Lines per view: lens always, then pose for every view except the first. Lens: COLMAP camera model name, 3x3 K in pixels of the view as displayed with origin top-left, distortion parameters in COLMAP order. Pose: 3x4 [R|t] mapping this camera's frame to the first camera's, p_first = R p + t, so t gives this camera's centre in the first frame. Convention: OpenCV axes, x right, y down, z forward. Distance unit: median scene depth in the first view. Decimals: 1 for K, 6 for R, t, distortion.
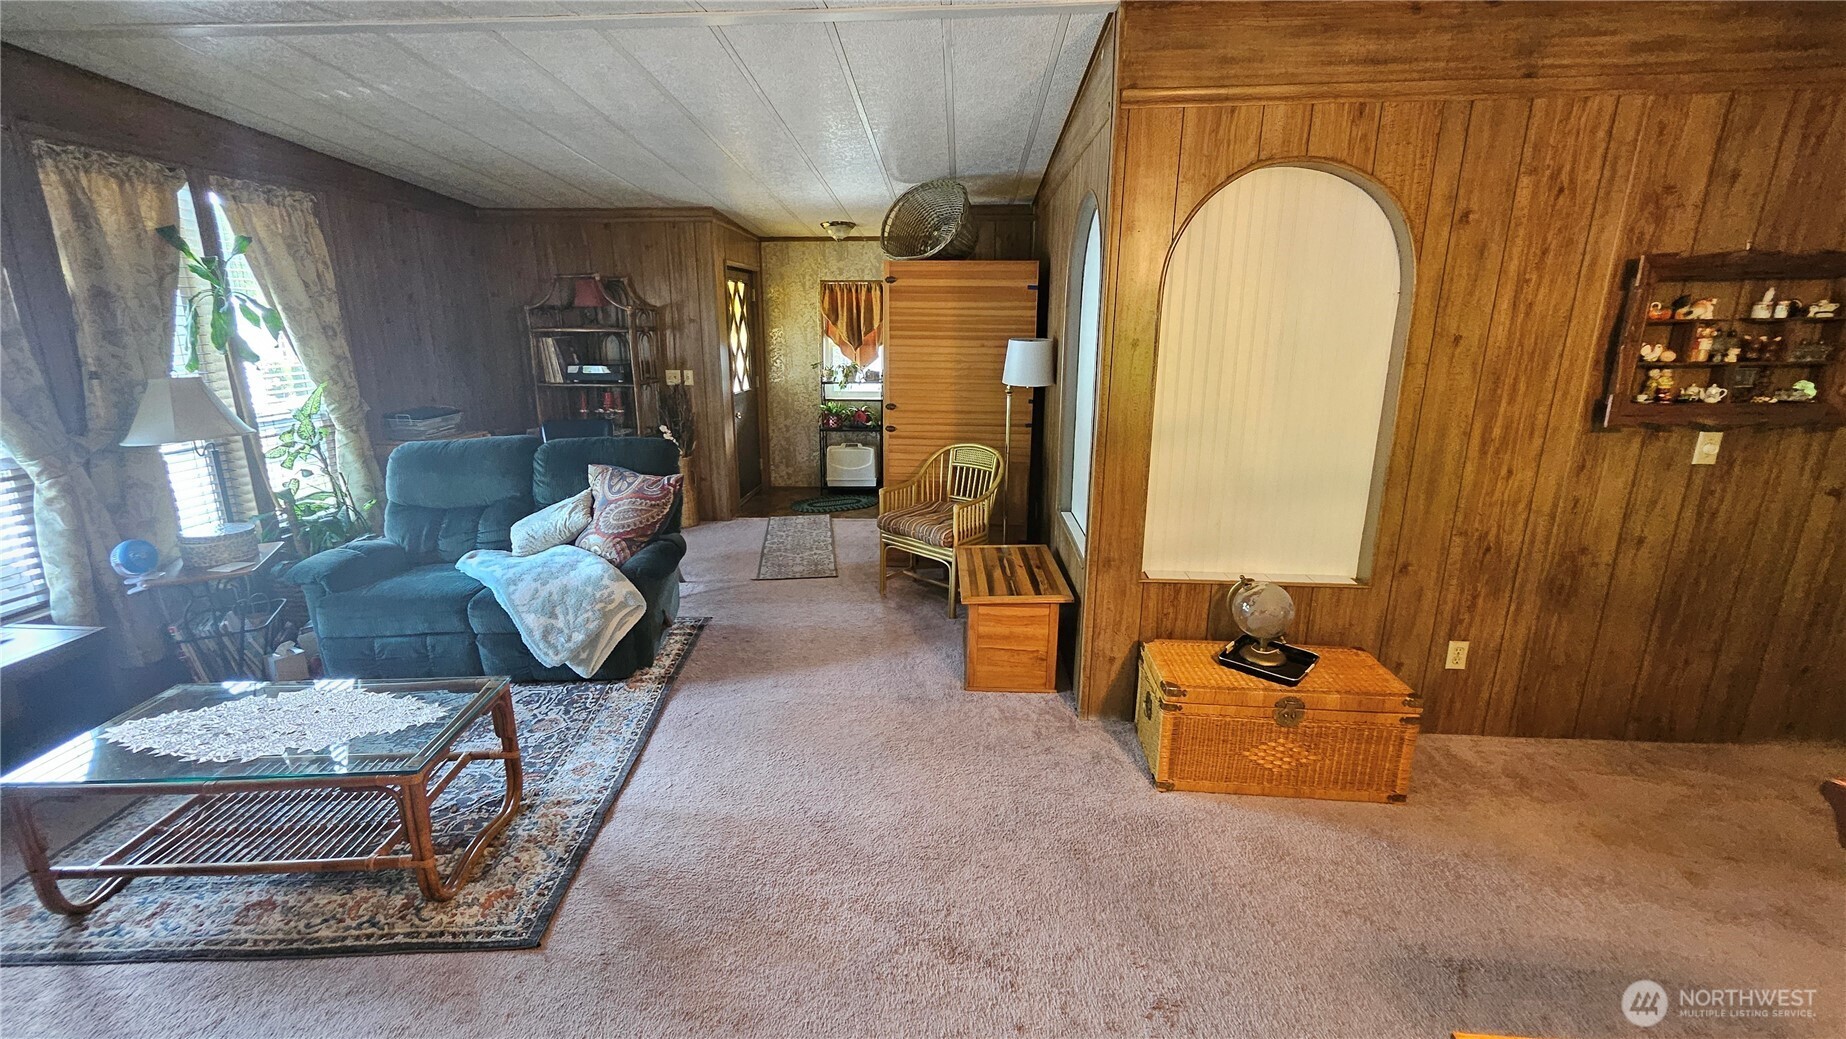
lens RADIAL K [[728.6, 0, 917.0], [0, 728.6, 495.3], [0, 0, 1]] dist [-0.001013, -0.000614]
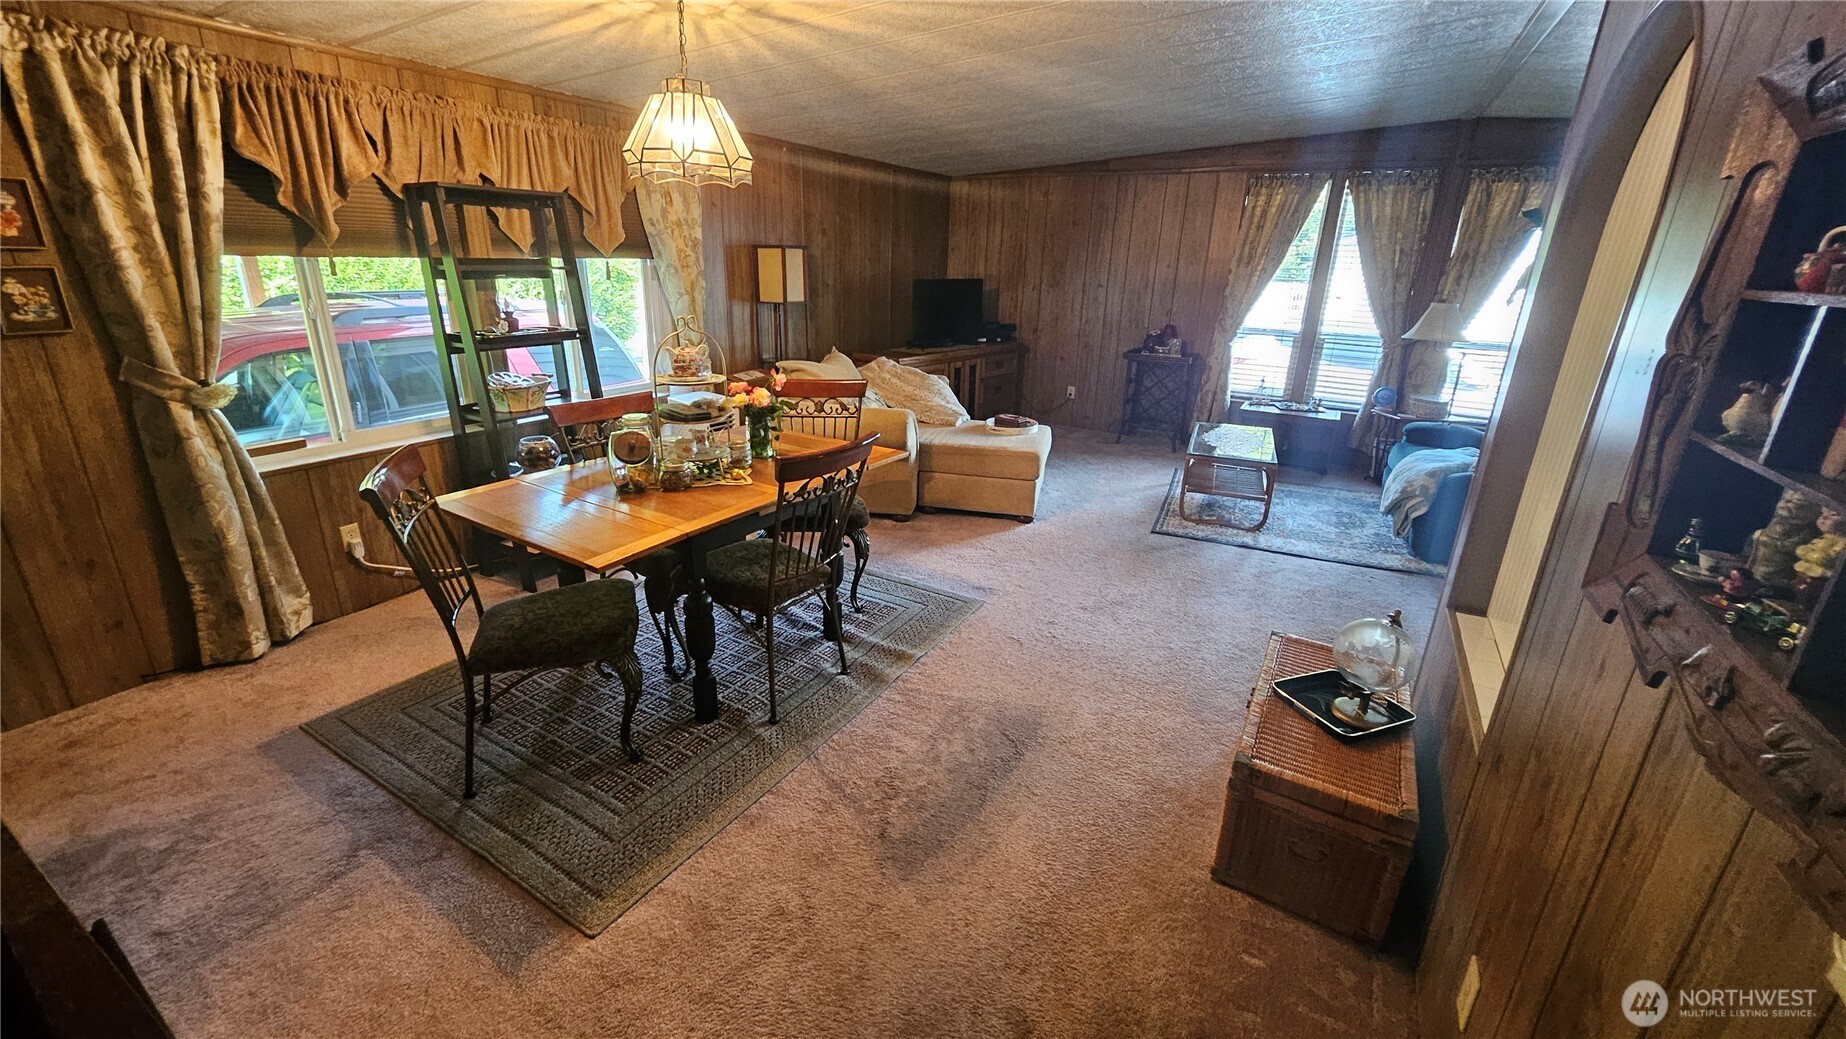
lens RADIAL K [[728.6, 0, 917.0], [0, 728.6, 495.3], [0, 0, 1]] dist [-0.001013, -0.000614]
pose [[-0.447096, 0.267902, -0.853425, 1.509732], [-0.244729, 0.881054, 0.404785, -0.206568], [0.860356, 0.389836, -0.328352, 0.914306]]
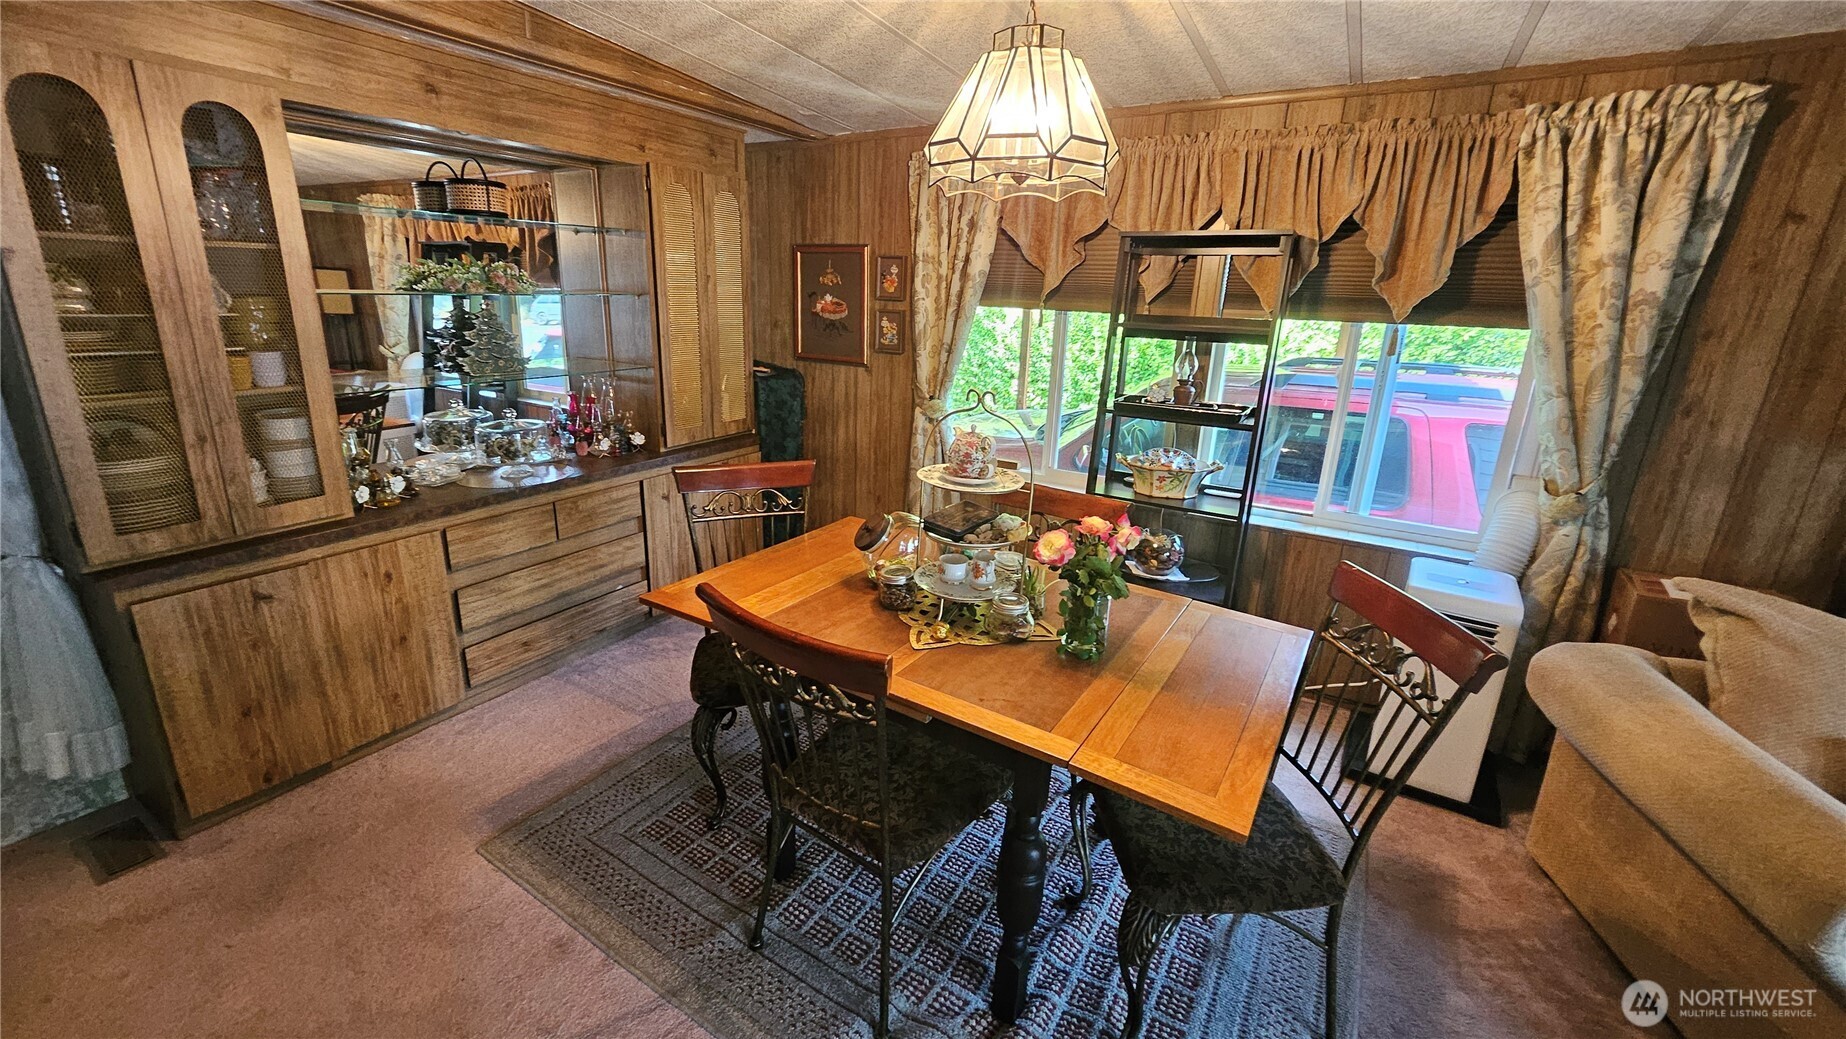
lens RADIAL K [[735.9, 0, 909.8], [0, 735.9, 501.4], [0, 0, 1]] dist [0.001211, 0.000169]
pose [[-0.884472, -0.156574, 0.439538, 0.297549], [0.083067, 0.874128, 0.478539, -0.181355], [-0.459139, 0.459766, -0.760136, 0.798190]]
